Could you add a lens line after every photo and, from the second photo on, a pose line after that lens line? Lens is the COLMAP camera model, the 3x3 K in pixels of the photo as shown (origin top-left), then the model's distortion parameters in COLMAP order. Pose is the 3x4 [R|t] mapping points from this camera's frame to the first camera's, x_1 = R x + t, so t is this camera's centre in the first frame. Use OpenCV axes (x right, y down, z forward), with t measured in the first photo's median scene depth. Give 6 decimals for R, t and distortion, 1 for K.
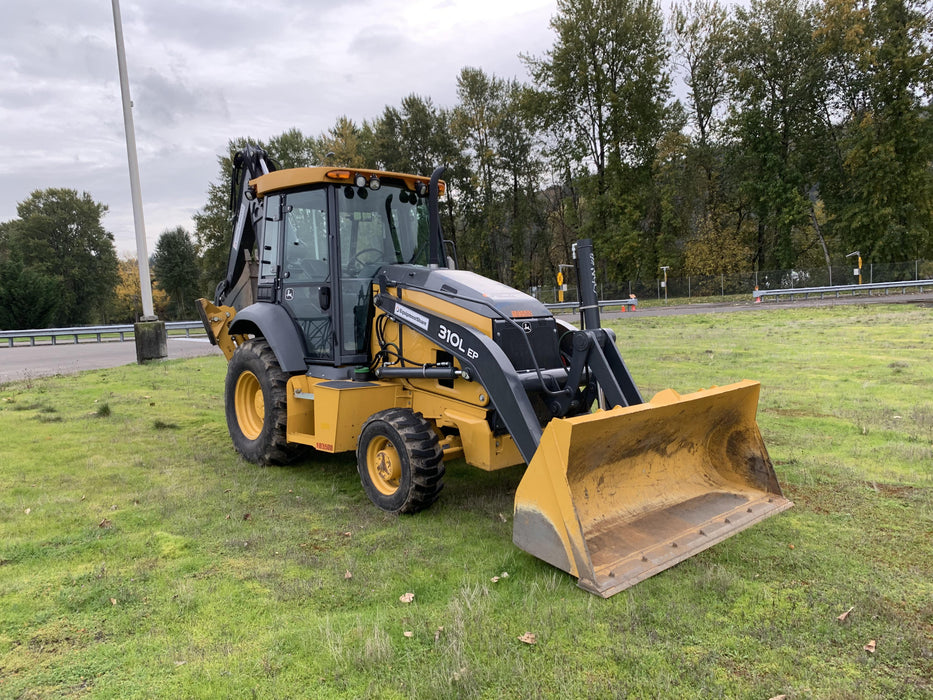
lens RADIAL K [[692.2, 0, 465.9], [0, 692.2, 360.8], [0, 0, 1]] dist [0.000845, -0.004020]
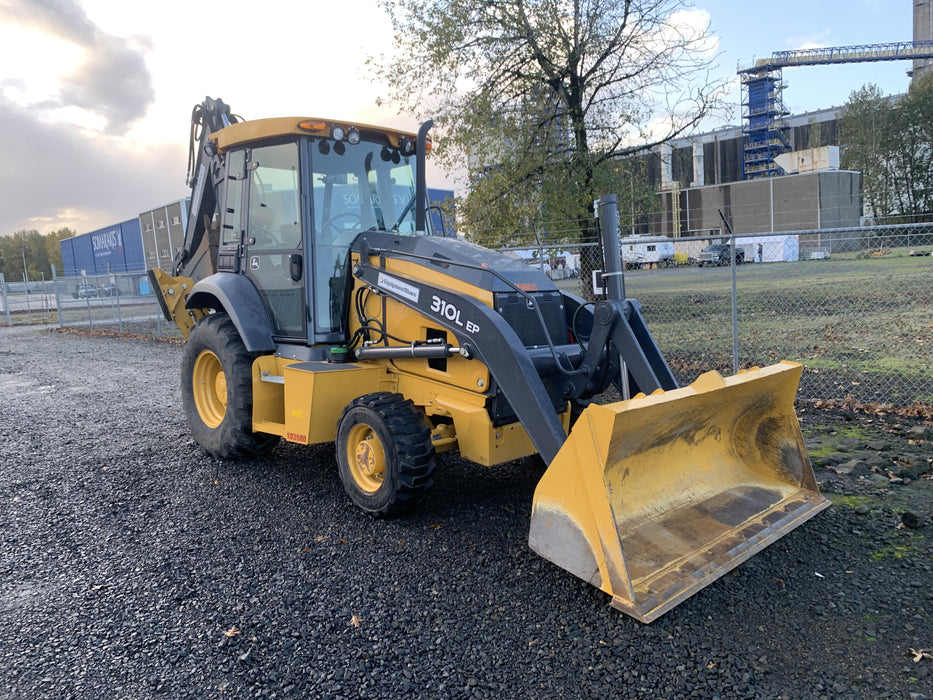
lens RADIAL K [[692.2, 0, 465.9], [0, 692.2, 360.8], [0, 0, 1]] dist [0.000845, -0.004020]
pose [[0.998767, 0.000550, 0.049632, -0.034347], [-0.001247, 0.999901, 0.014007, 0.015840], [-0.049619, -0.014052, 0.998669, 0.115982]]
